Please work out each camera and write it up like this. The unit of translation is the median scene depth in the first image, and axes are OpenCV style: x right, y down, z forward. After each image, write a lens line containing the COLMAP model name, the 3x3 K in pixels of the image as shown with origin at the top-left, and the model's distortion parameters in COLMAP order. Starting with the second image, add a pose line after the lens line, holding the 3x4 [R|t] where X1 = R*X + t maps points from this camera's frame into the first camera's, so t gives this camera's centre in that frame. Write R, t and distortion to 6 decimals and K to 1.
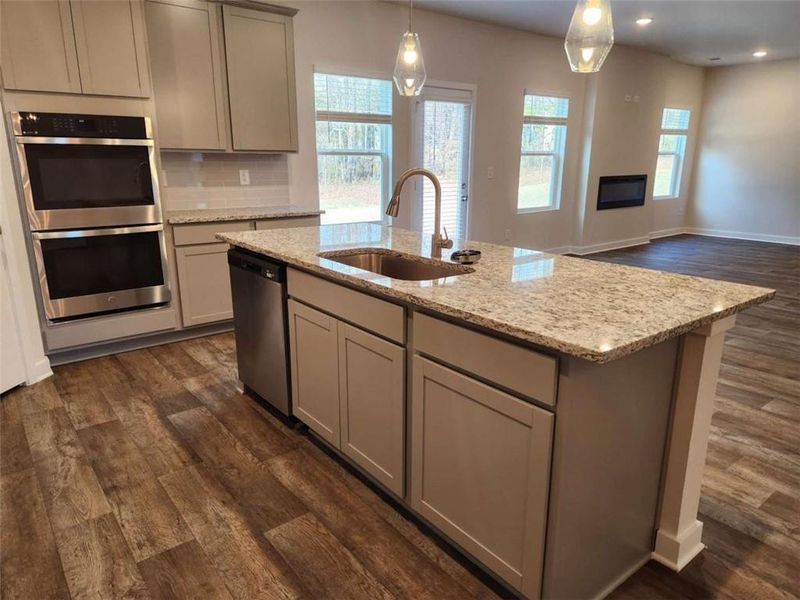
lens RADIAL K [[549.5, 0, 403.1], [0, 549.5, 297.0], [0, 0, 1]] dist [0.062864, -0.051445]
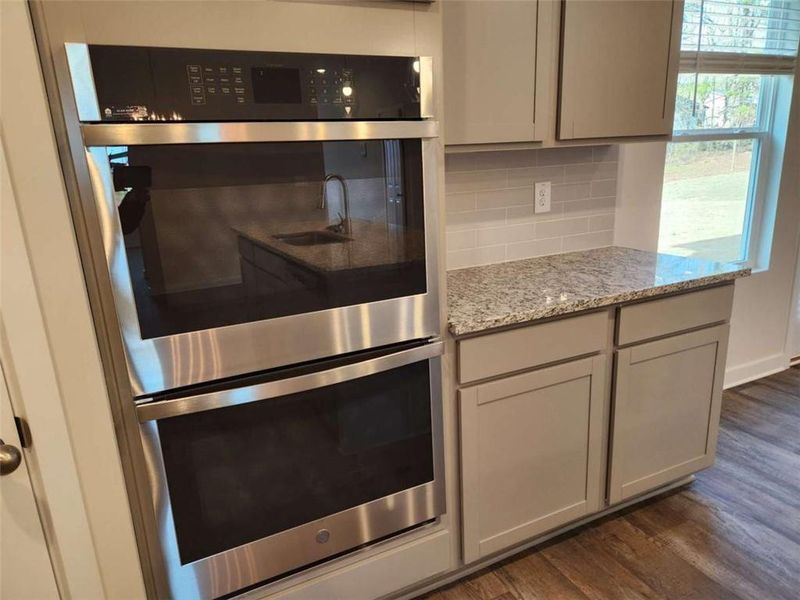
lens RADIAL K [[549.5, 0, 398.5], [0, 549.5, 307.1], [0, 0, 1]] dist [0.062864, -0.051445]
pose [[0.973619, 0.013254, -0.227796, -0.370315], [-0.008159, 0.999695, 0.023294, -0.160560], [0.228036, -0.020821, 0.973430, 0.609282]]
